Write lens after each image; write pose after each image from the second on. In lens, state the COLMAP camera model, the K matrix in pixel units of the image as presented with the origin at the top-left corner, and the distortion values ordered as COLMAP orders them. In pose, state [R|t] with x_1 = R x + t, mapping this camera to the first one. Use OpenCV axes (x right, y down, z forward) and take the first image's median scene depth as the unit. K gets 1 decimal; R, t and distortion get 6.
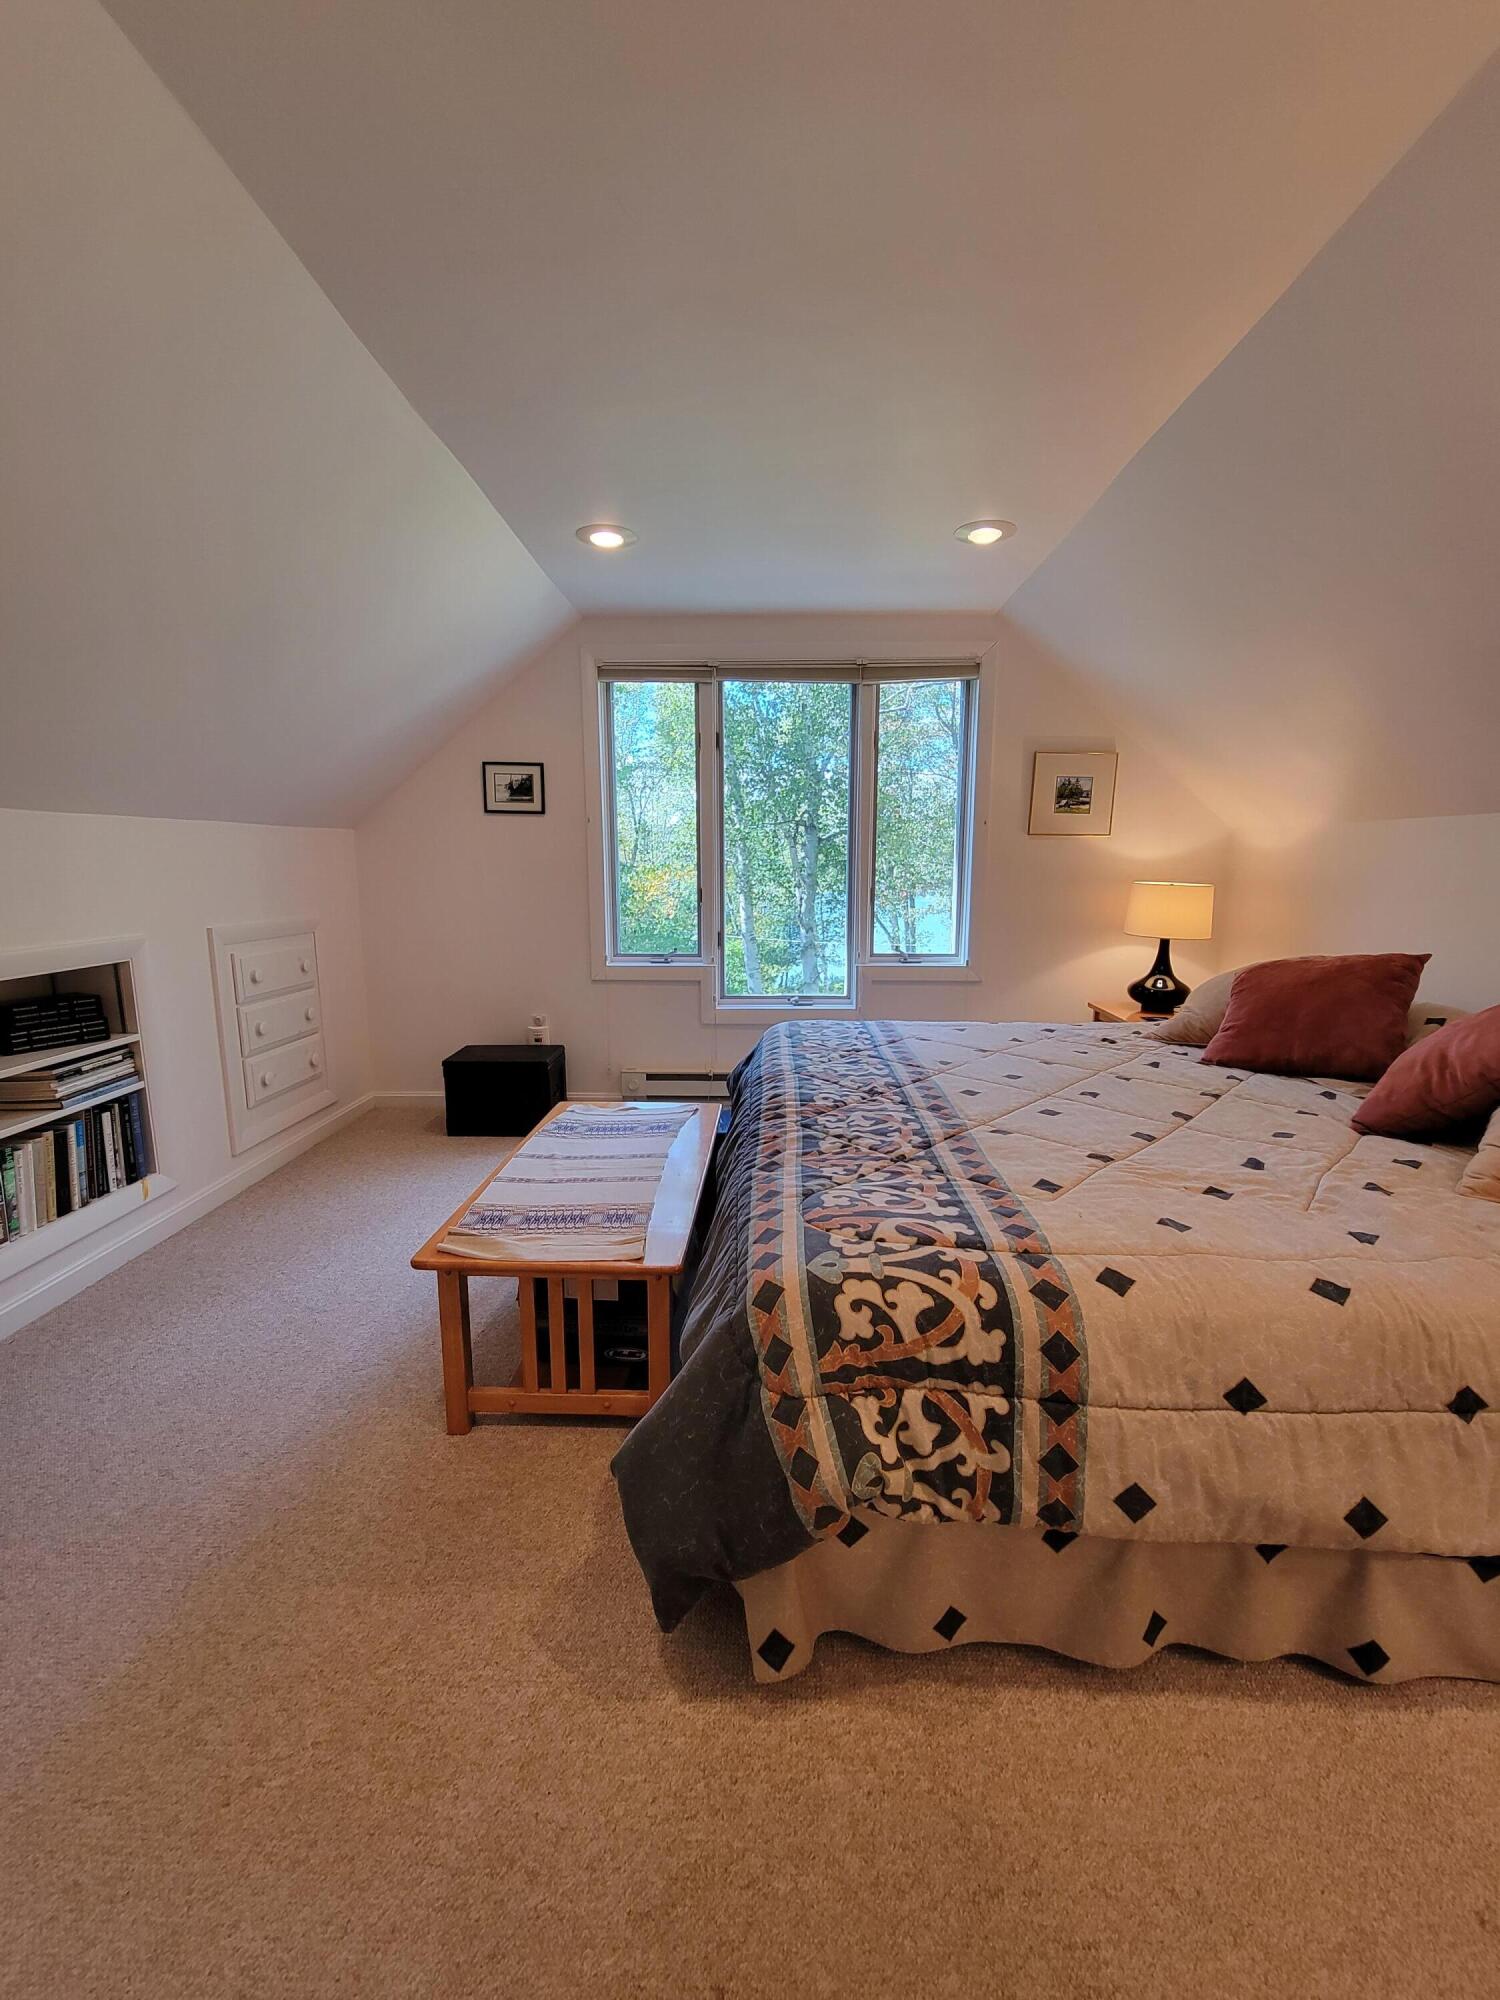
lens RADIAL K [[811.4, 0, 757.6], [0, 811.4, 1001.9], [0, 0, 1]] dist [-0.000117, -0.002114]
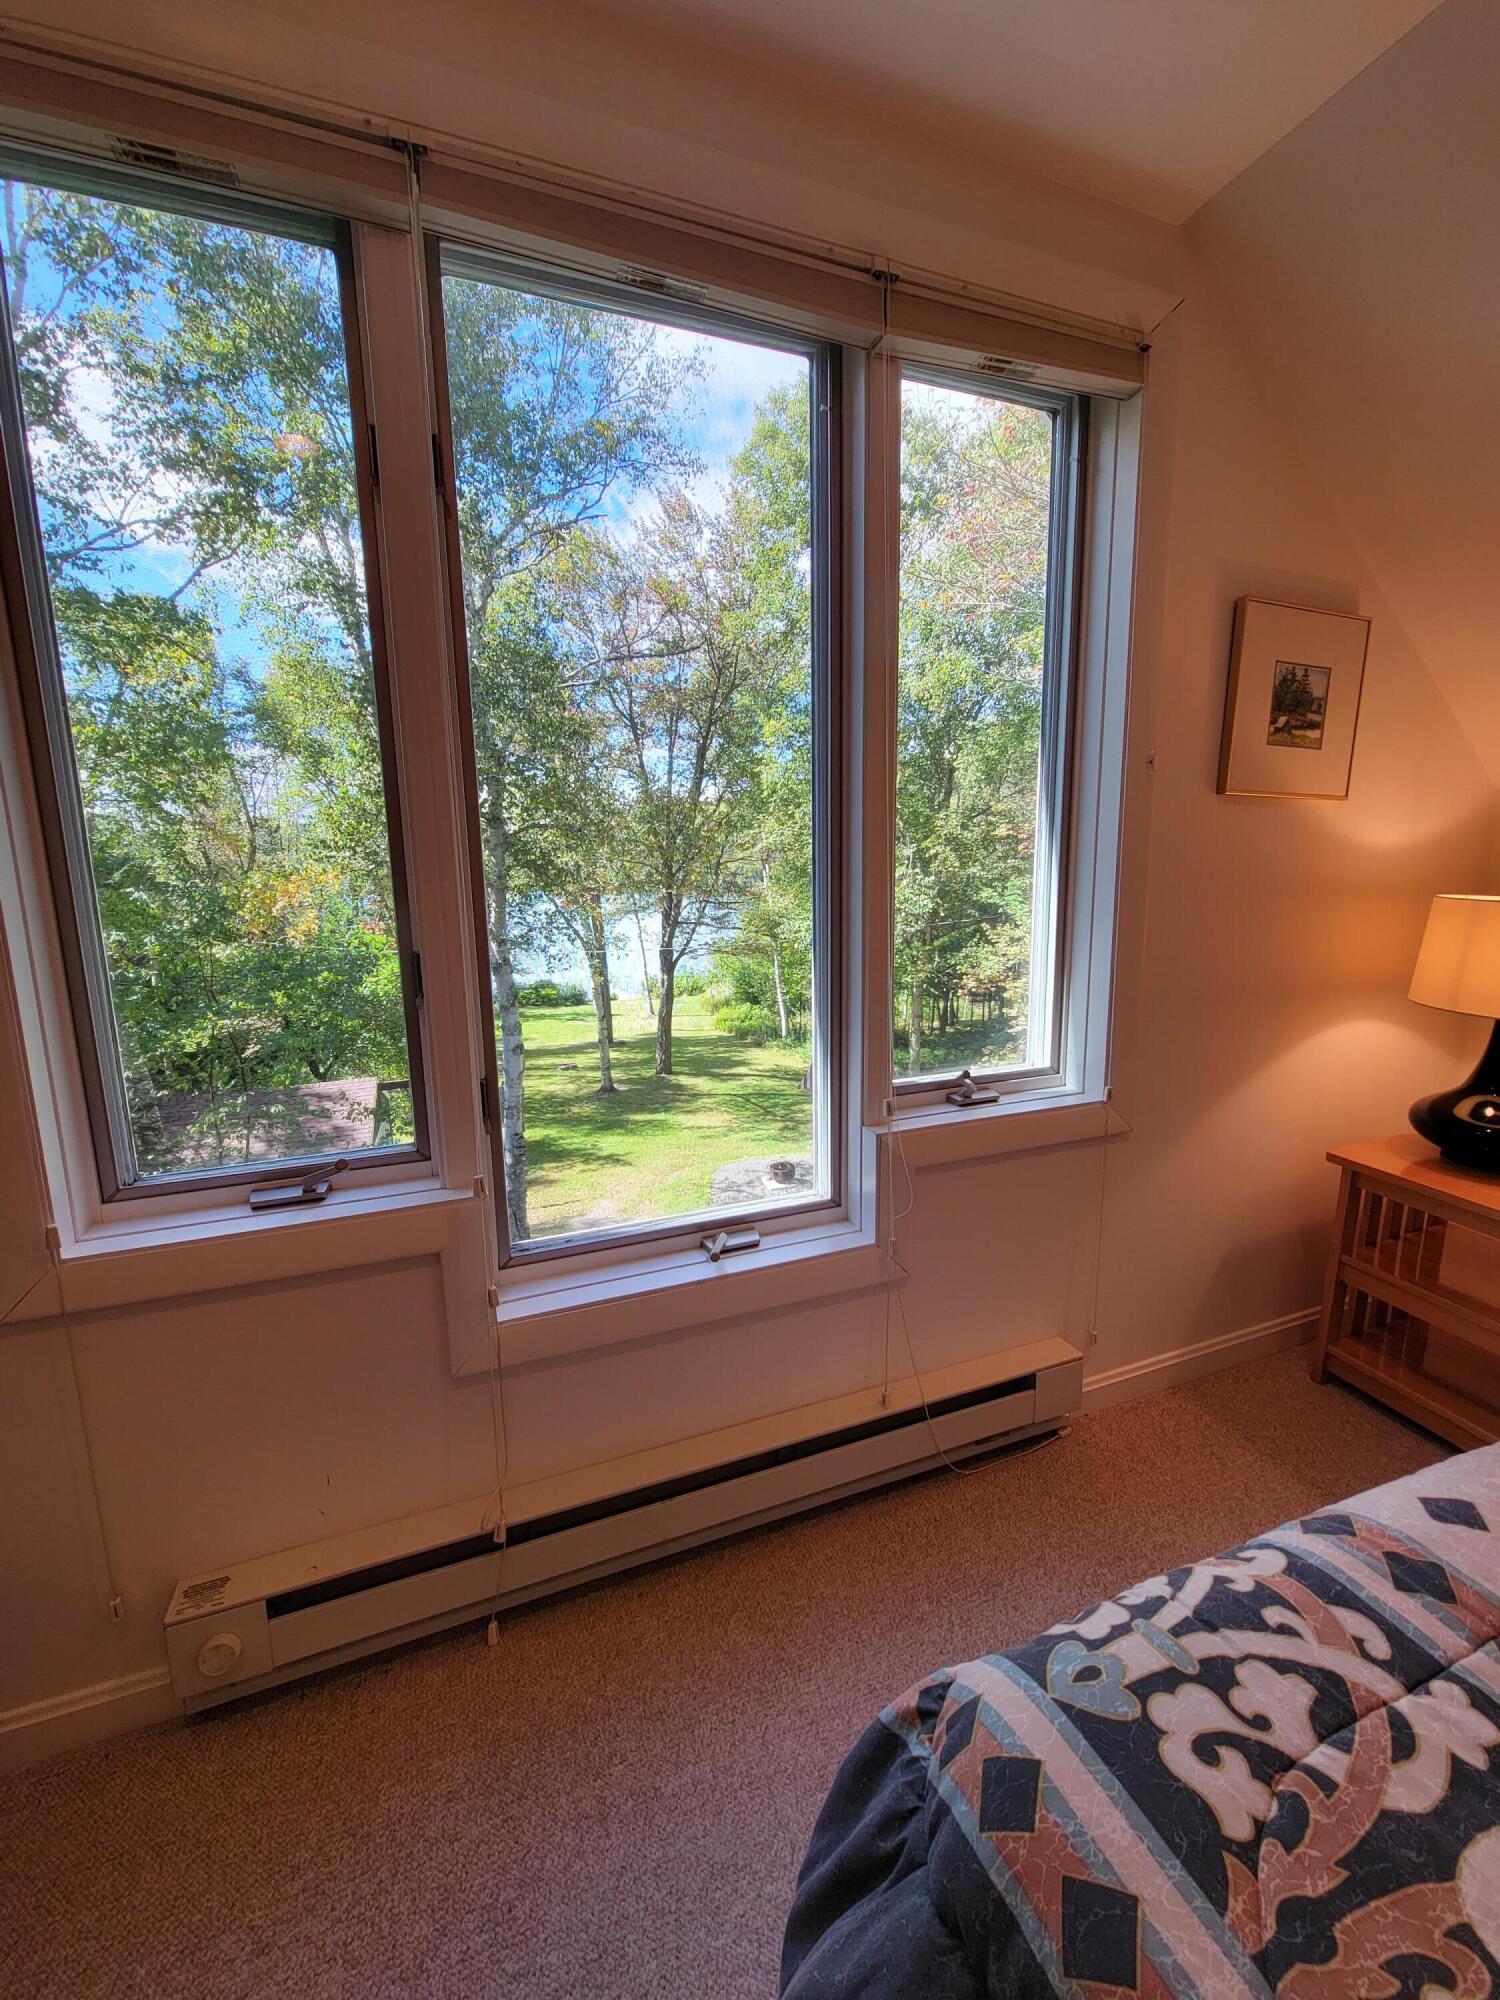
lens RADIAL K [[811.4, 0, 750.3], [0, 811.4, 1005.3], [0, 0, 1]] dist [-0.000117, -0.002114]
pose [[0.924603, -0.078843, 0.372684, -0.155642], [0.076840, 0.996838, 0.020251, -0.260782], [-0.373102, 0.009913, 0.927737, 1.496982]]
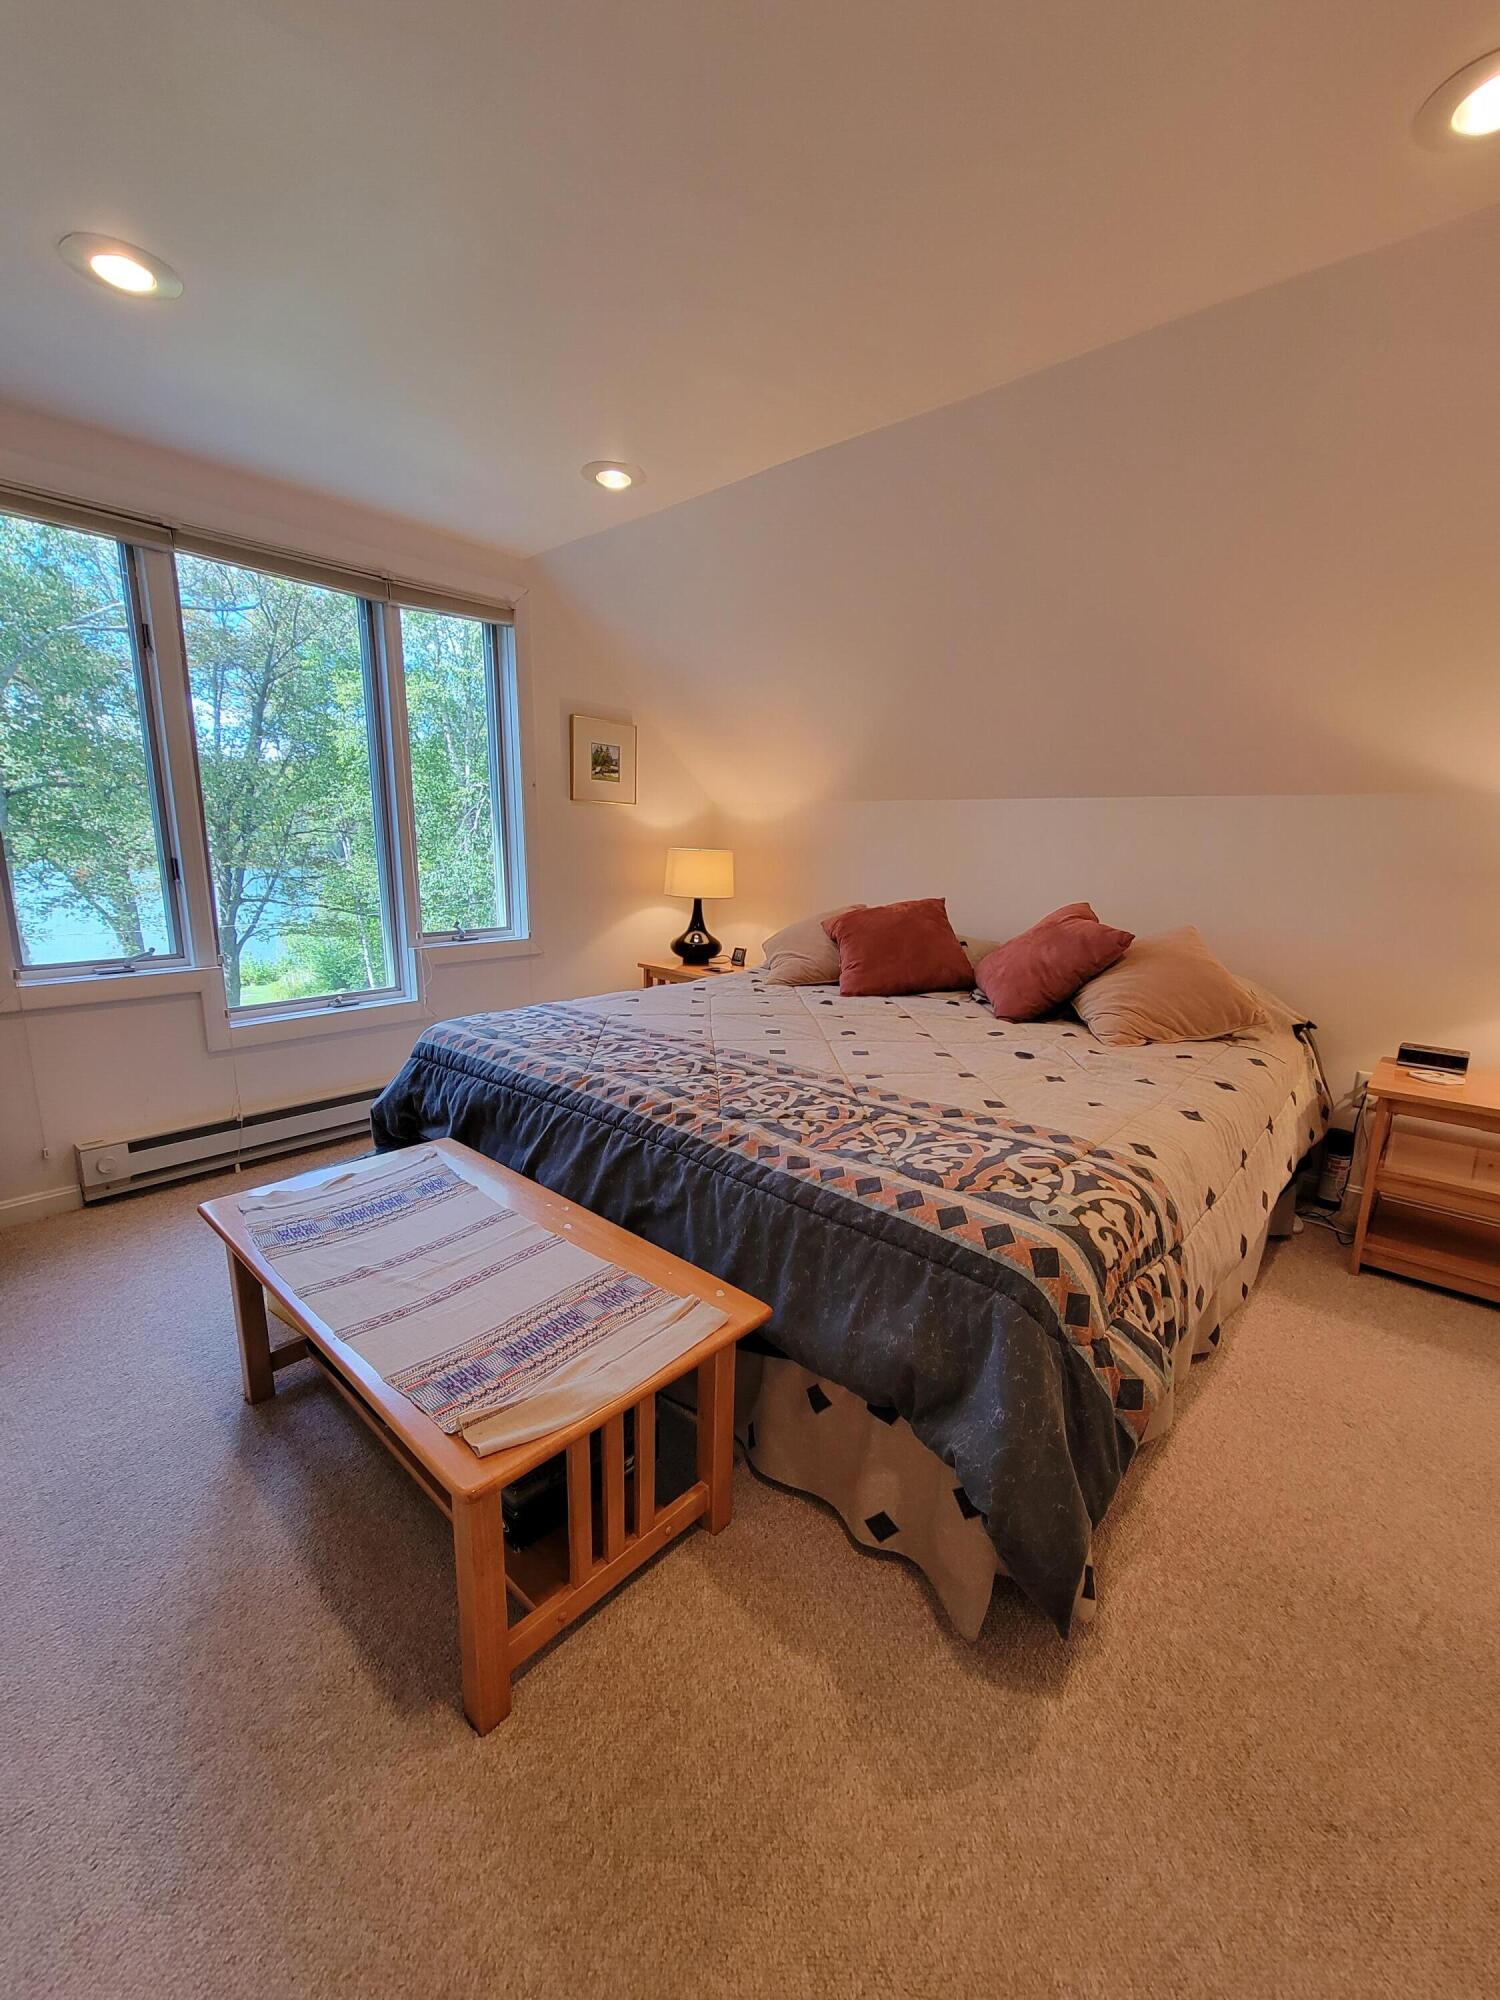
lens RADIAL K [[811.4, 0, 752.2], [0, 811.4, 1000.7], [0, 0, 1]] dist [-0.000117, -0.002114]
pose [[0.647927, -0.141032, 0.748533, -0.640135], [0.114012, 0.989595, 0.087762, -0.057050], [-0.753122, 0.028478, 0.657264, 0.424544]]
